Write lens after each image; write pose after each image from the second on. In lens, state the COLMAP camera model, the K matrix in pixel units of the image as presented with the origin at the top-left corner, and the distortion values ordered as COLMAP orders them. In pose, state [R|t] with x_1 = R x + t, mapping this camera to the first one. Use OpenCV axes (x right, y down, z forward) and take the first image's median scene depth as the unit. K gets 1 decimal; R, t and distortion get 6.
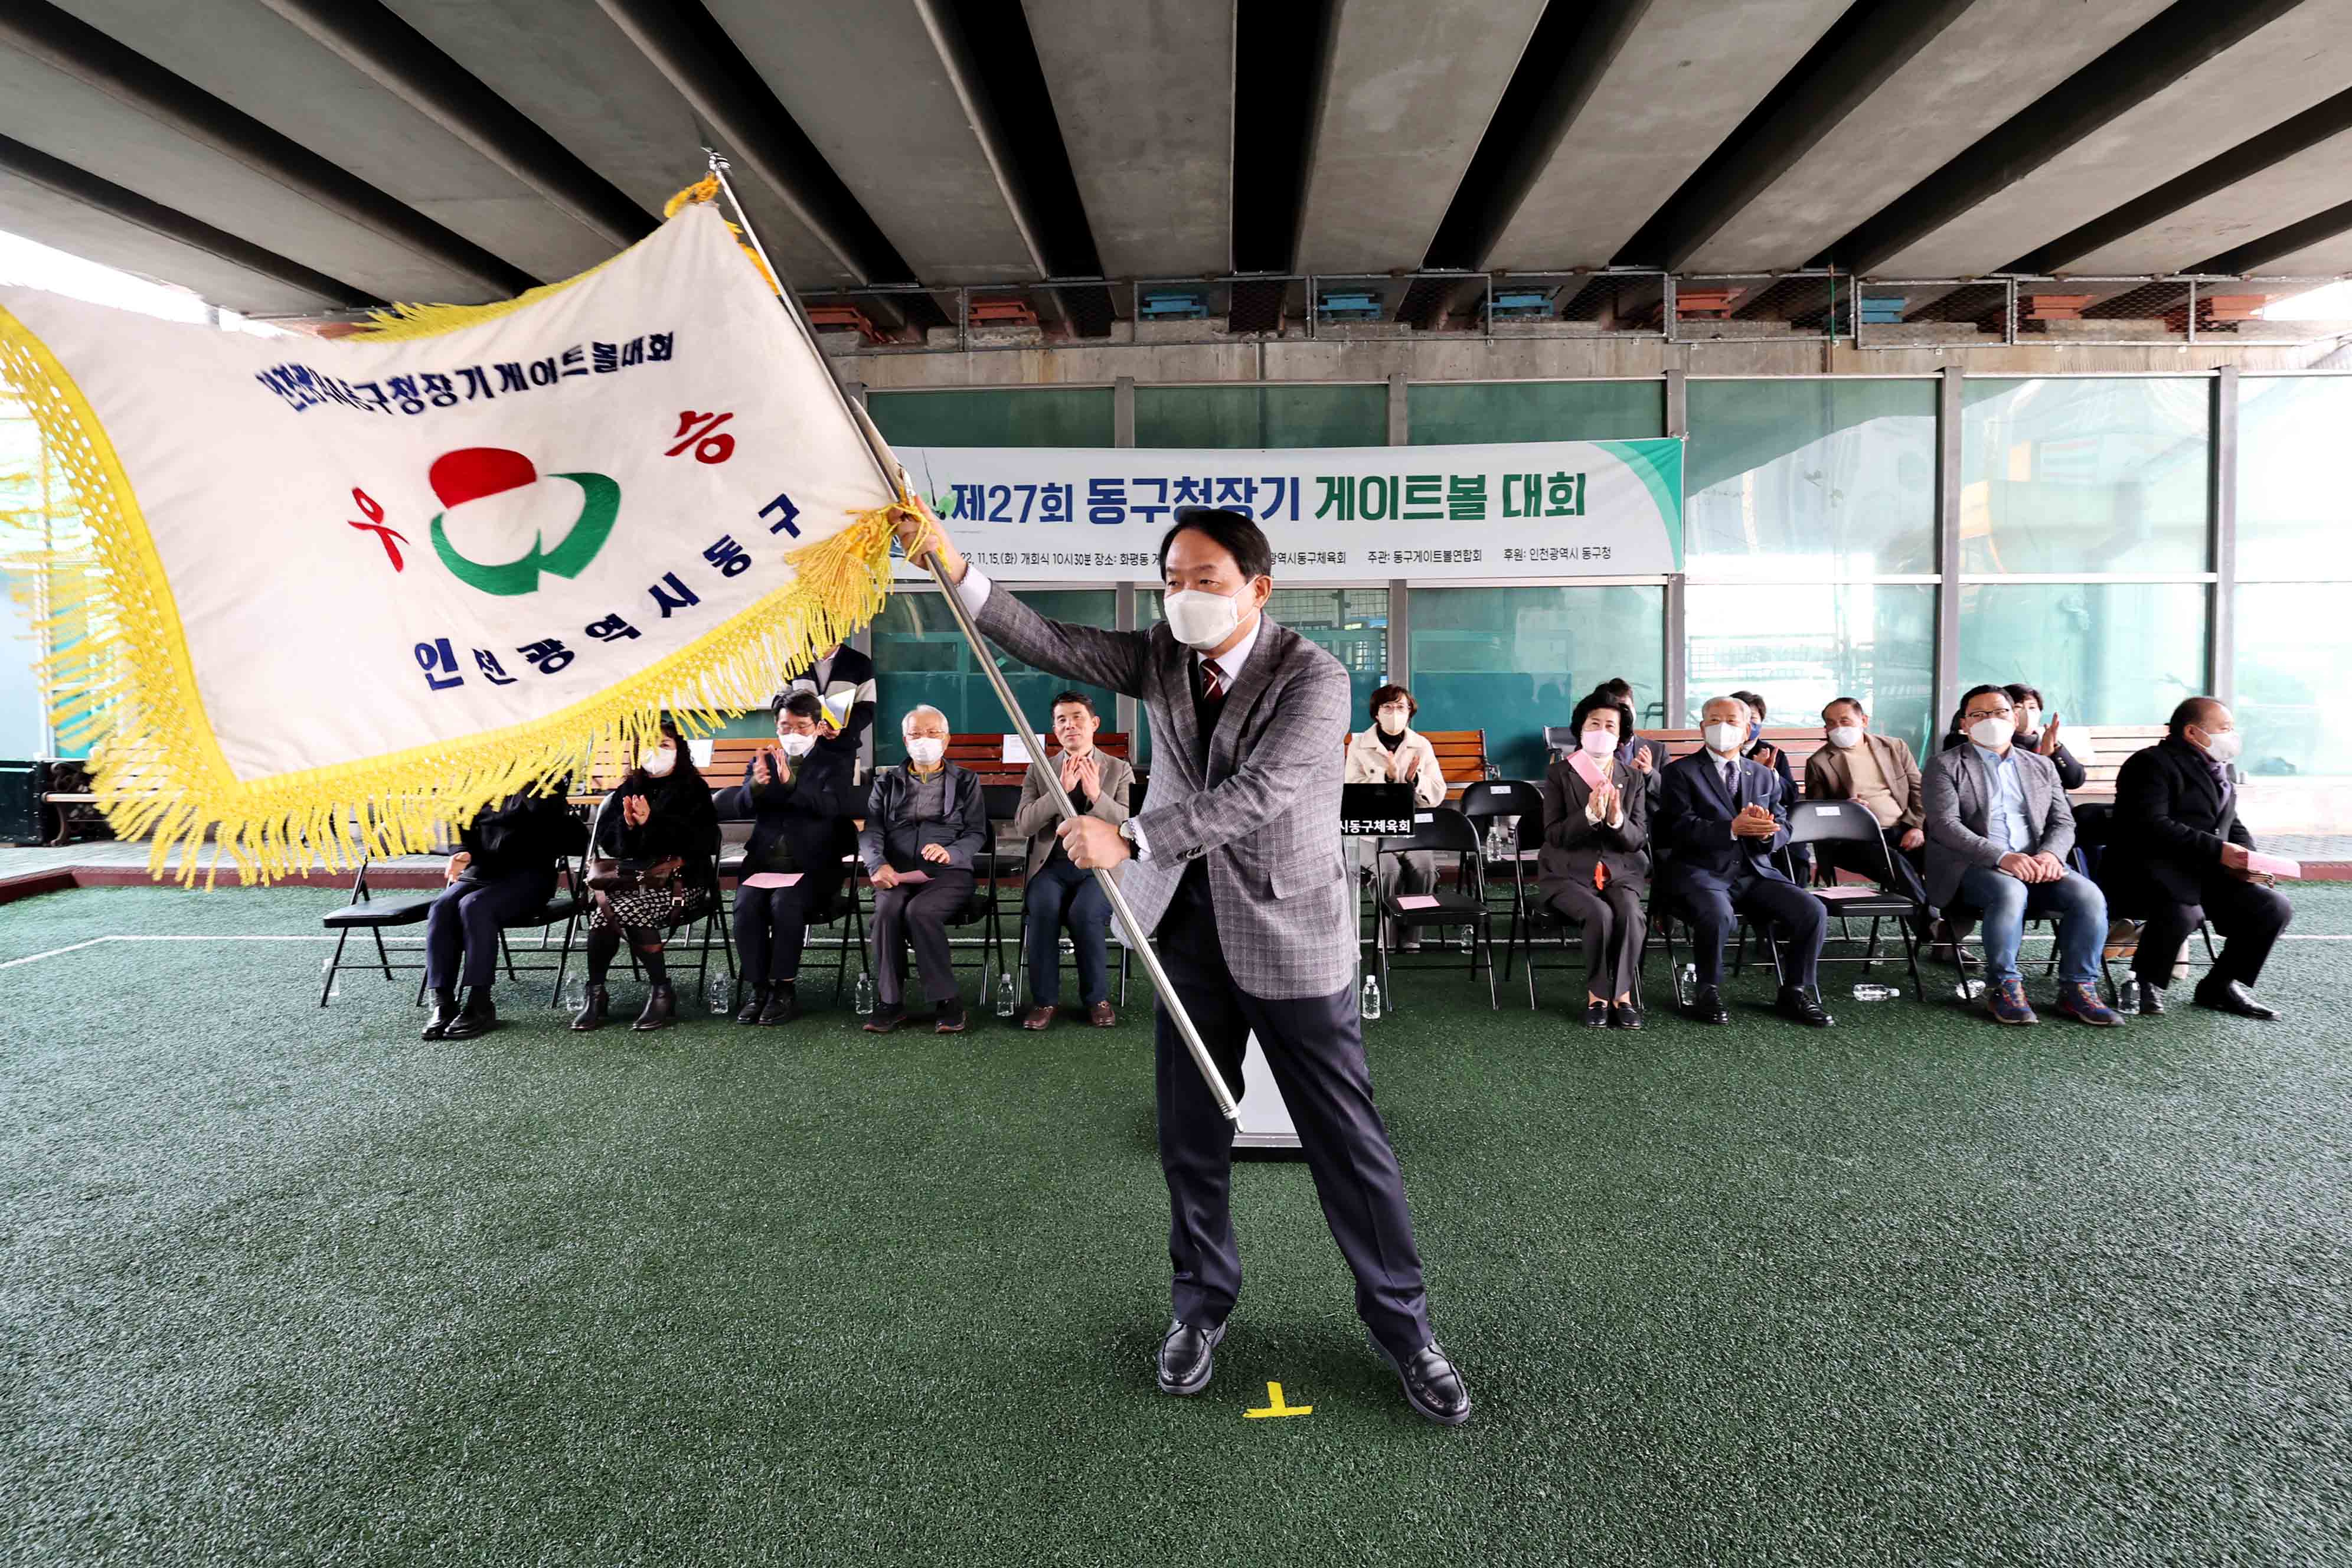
lens RADIAL K [[1175.8, 0, 1181.6], [0, 1175.8, 716.3], [0, 0, 1]] dist [-0.070180, 0.008911]
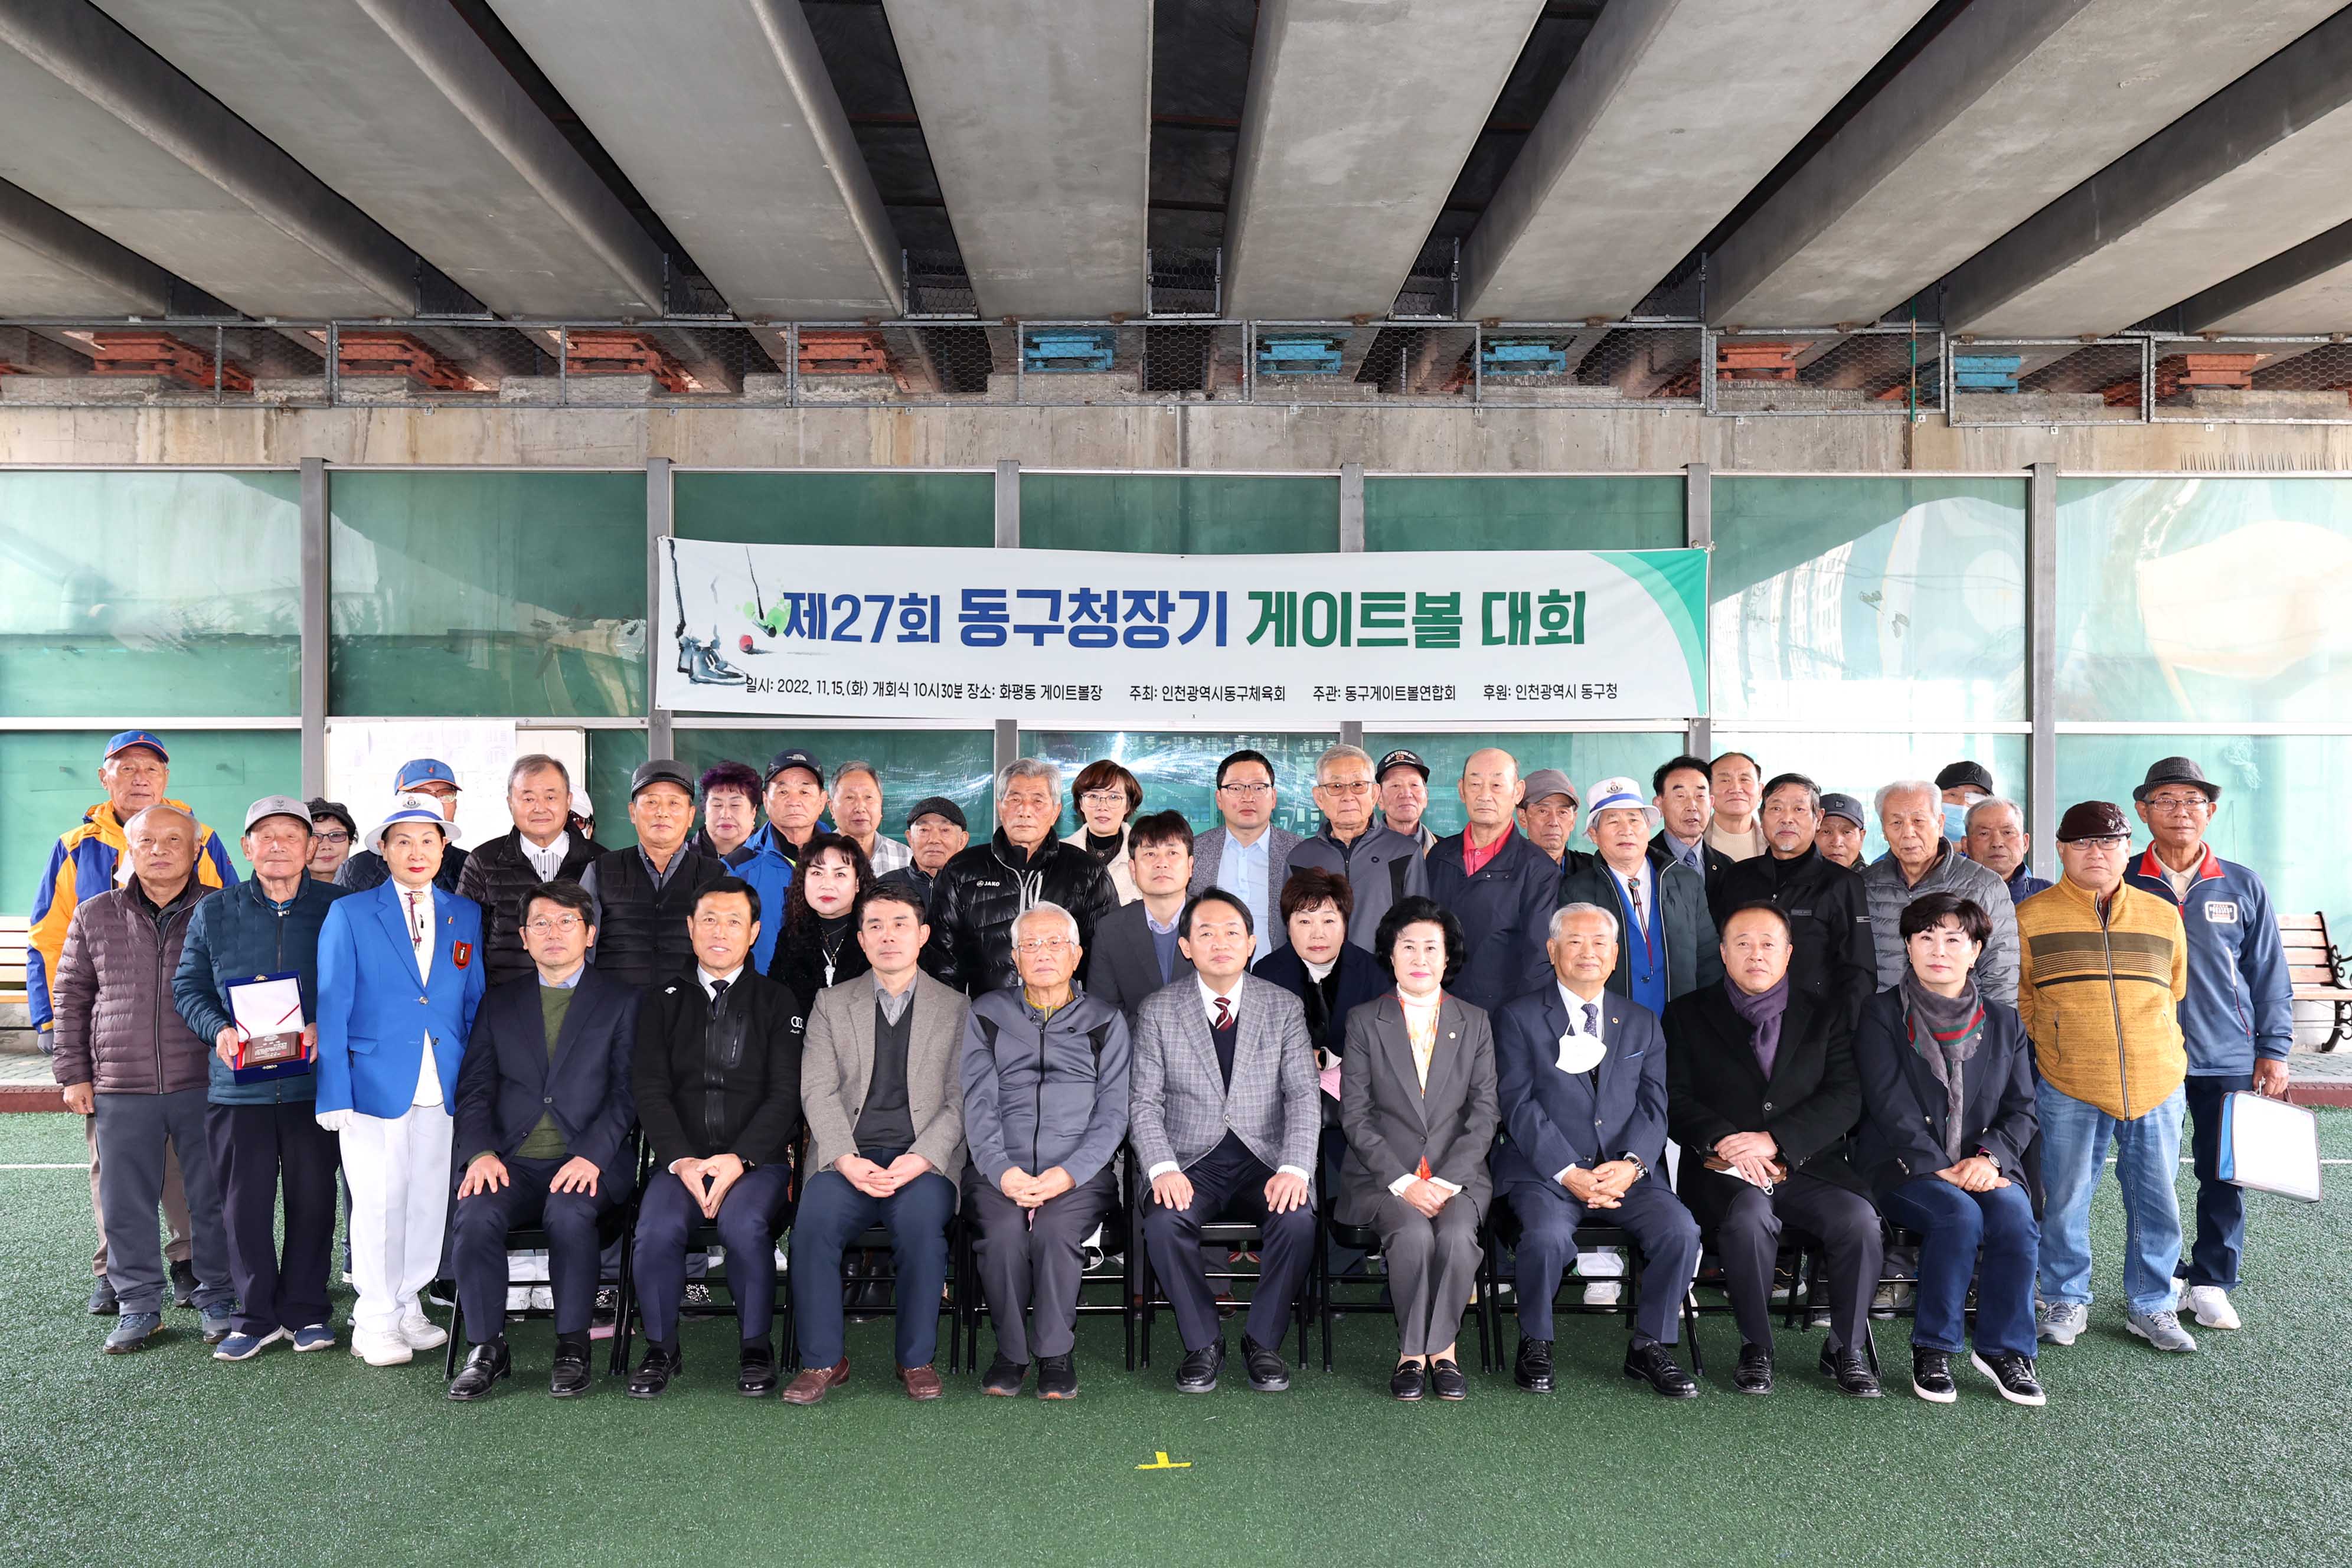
lens RADIAL K [[1915.7, 0, 1145.7], [0, 1915.7, 786.3], [0, 0, 1]] dist [-0.006791, 0.018057]
pose [[0.999100, 0.010135, 0.041189, -0.006937], [-0.007988, 0.998618, -0.051947, -0.004544], [-0.041659, 0.051572, 0.997800, -0.282131]]
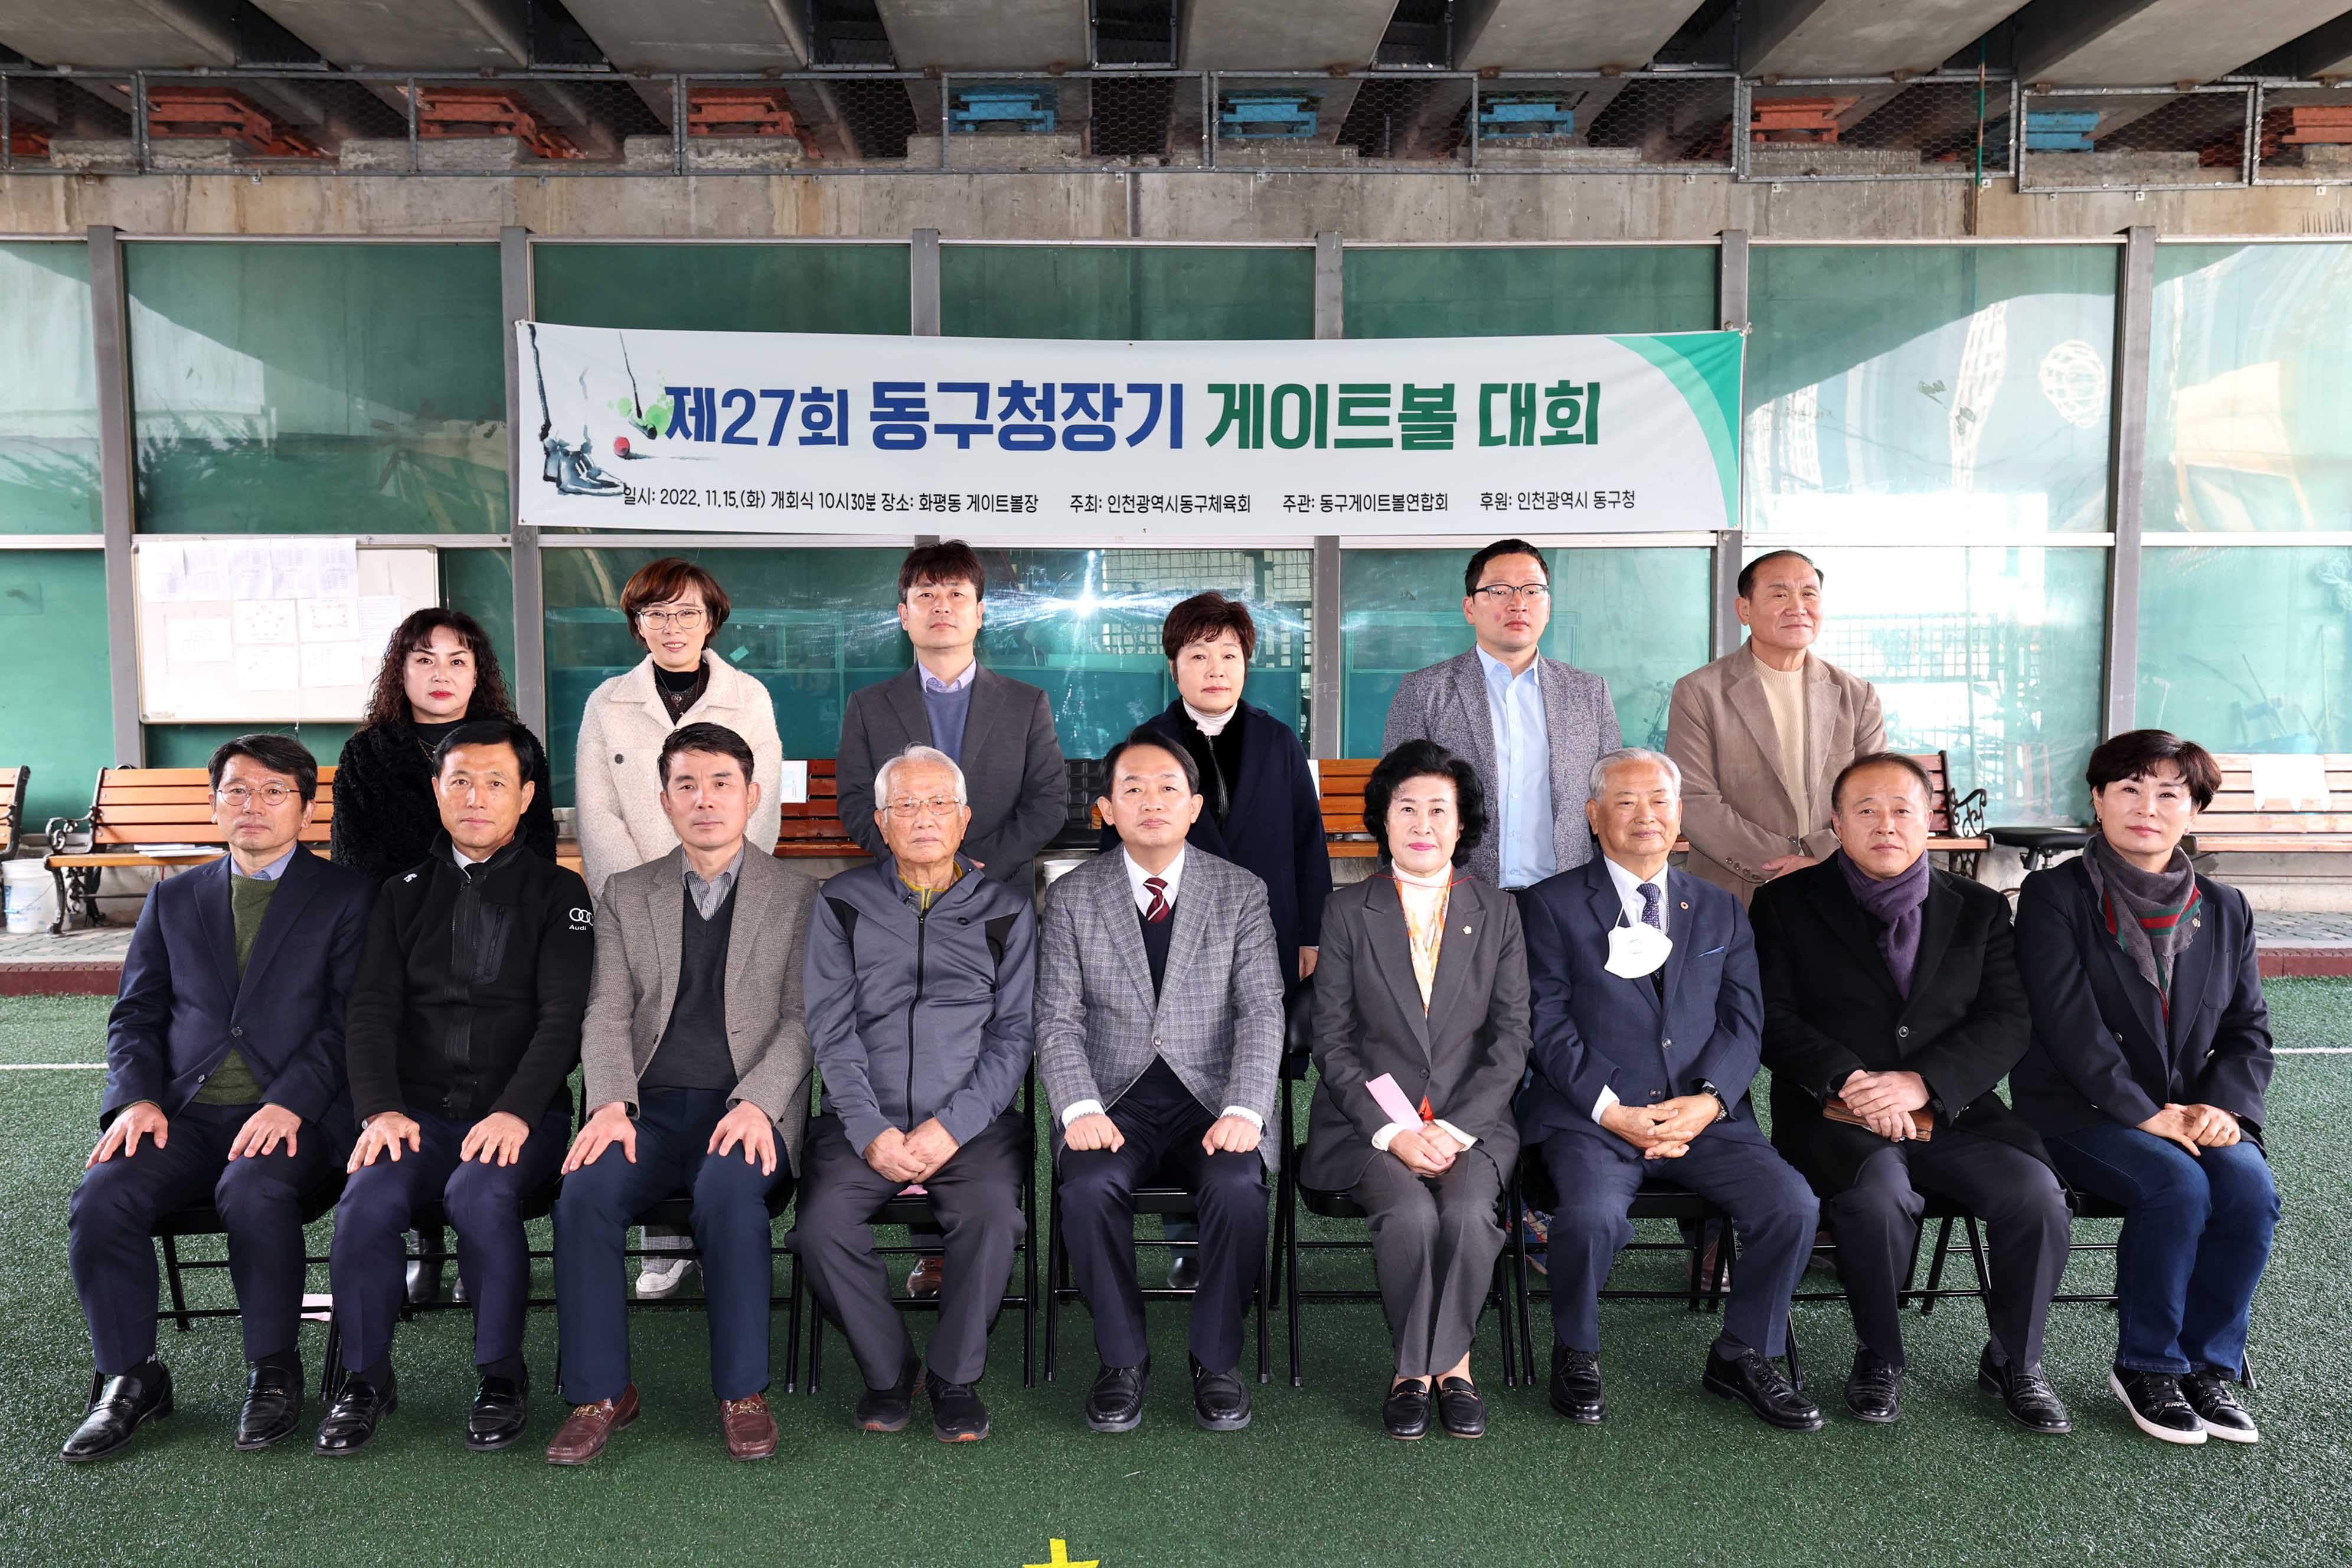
lens RADIAL K [[1894.1, 0, 1149.8], [0, 1894.1, 785.1], [0, 0, 1]] dist [-0.003963, 0.012593]
pose [[0.998360, 0.001704, 0.057221, 0.018185], [-0.003477, 0.999517, 0.030891, -0.005115], [-0.057141, -0.031039, 0.997884, -0.102547]]
